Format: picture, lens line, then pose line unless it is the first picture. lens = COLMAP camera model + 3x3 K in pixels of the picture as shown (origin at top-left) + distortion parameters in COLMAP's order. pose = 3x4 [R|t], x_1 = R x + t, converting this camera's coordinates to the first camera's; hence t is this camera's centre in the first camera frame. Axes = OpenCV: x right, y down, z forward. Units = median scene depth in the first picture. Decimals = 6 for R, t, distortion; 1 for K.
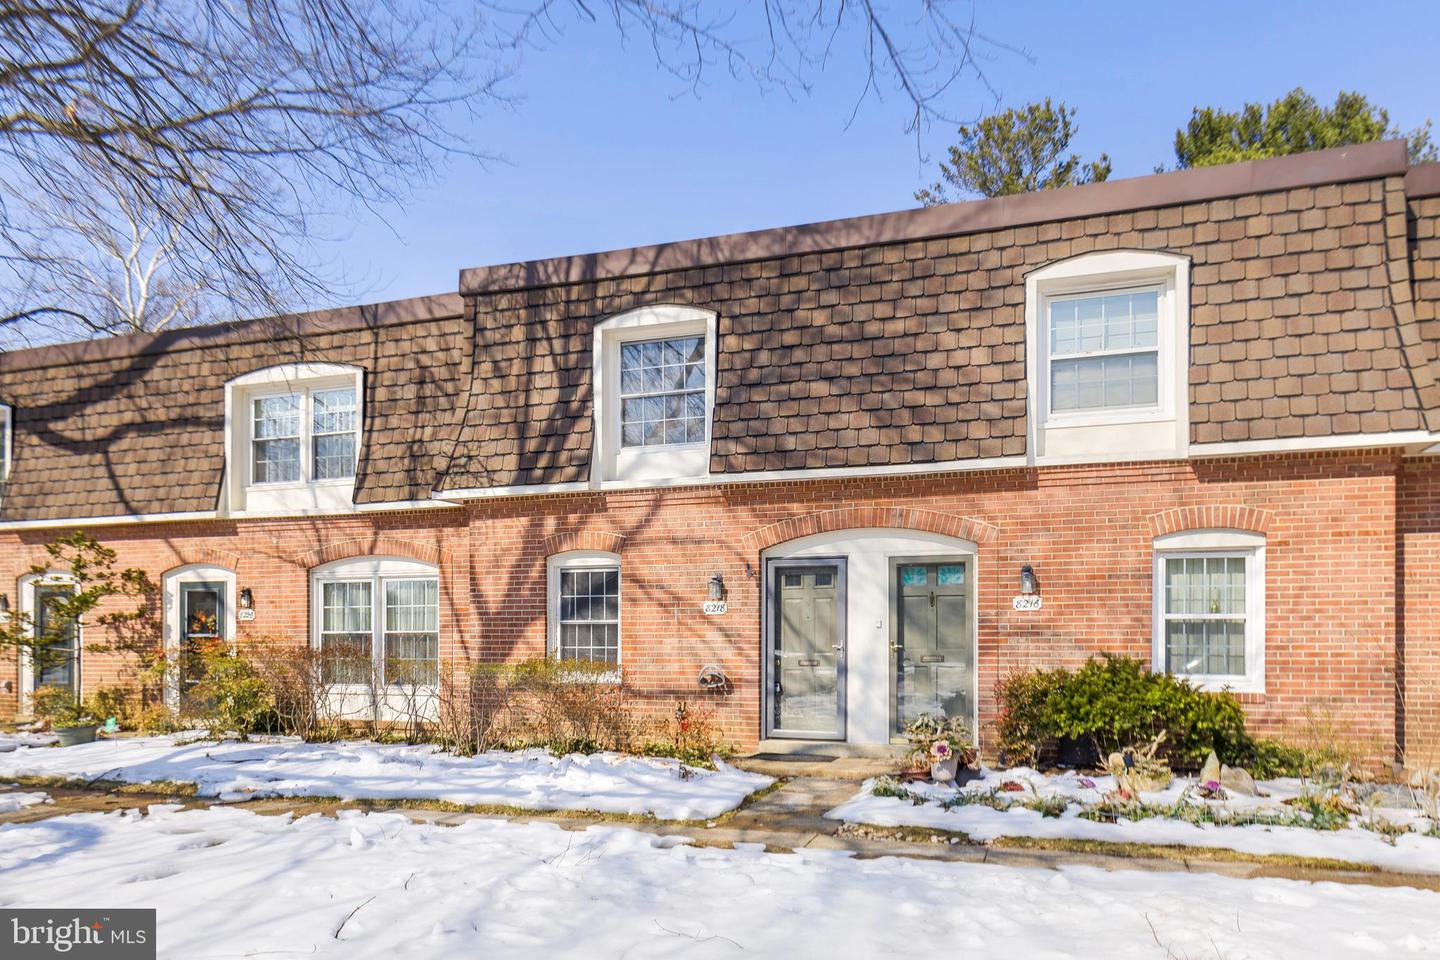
lens RADIAL K [[996.3, 0, 720.0], [0, 996.3, 480.0], [0, 0, 1]] dist [-0.005106, -0.001315]
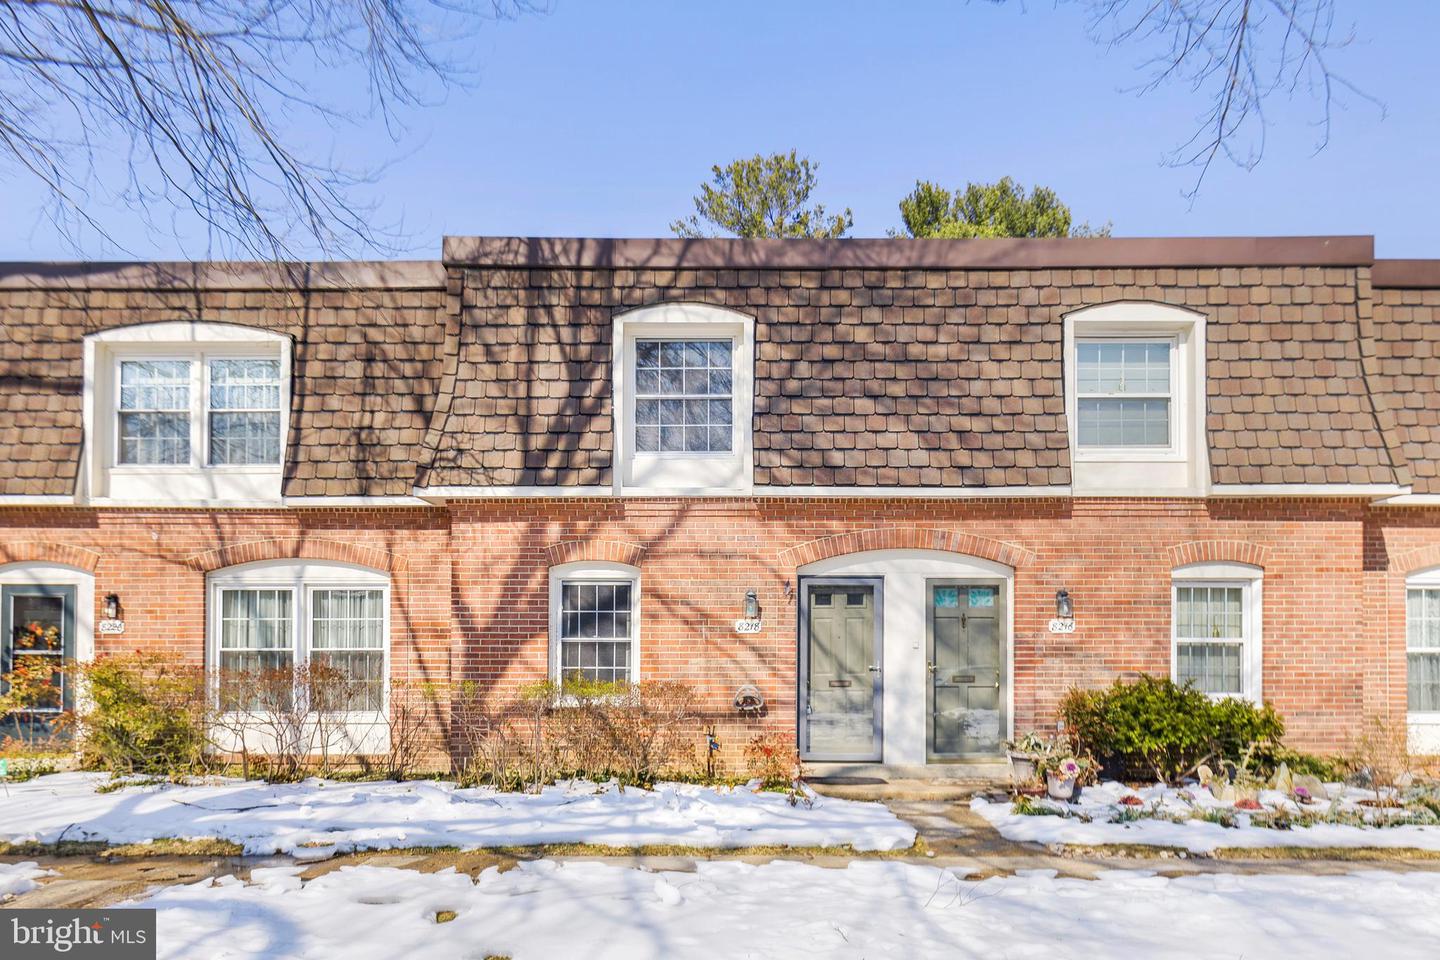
lens RADIAL K [[994.8, 0, 720.0], [0, 994.8, 503.0], [0, 0, 1]] dist [-0.004107, -0.002727]
pose [[0.947563, 0.053355, 0.315083, -0.337325], [-0.053588, 0.998532, -0.007929, 0.019649], [-0.315044, -0.009371, 0.949031, 0.106599]]
